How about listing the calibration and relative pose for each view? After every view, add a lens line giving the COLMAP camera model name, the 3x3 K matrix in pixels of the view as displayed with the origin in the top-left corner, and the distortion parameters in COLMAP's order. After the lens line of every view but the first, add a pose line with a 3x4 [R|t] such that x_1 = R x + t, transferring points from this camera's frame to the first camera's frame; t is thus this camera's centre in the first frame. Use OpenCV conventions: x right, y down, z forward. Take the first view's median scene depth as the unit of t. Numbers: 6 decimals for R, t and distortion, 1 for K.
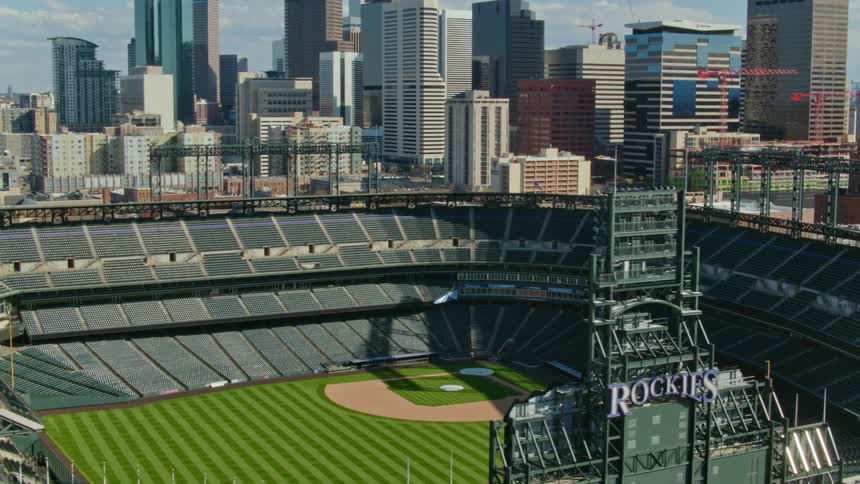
lens RADIAL K [[1195.6, 0, 430.0], [0, 1195.6, 242.0], [0, 0, 1]] dist [-0.087241, 0.080837]
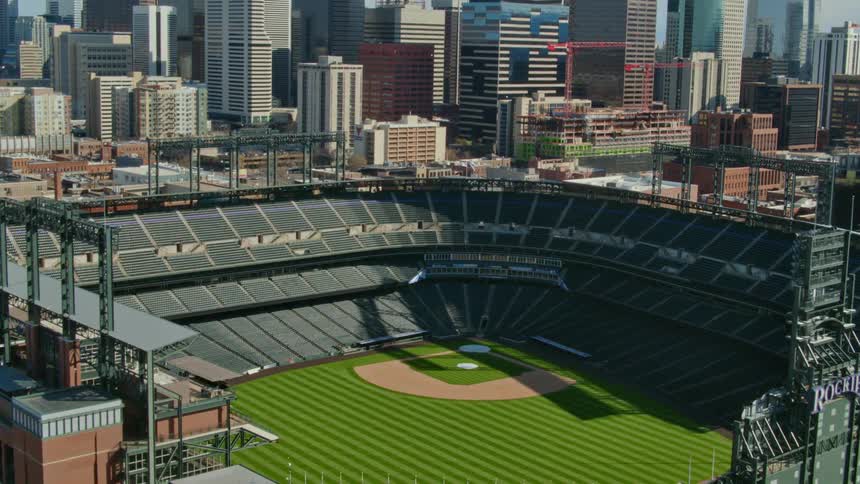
lens RADIAL K [[1195.6, 0, 430.0], [0, 1195.6, 242.0], [0, 0, 1]] dist [-0.087241, 0.080837]
pose [[0.977216, -0.015942, 0.211646, -0.201290], [0.005172, 0.998668, 0.051343, -0.040548], [-0.212183, -0.049078, 0.975997, -0.056179]]
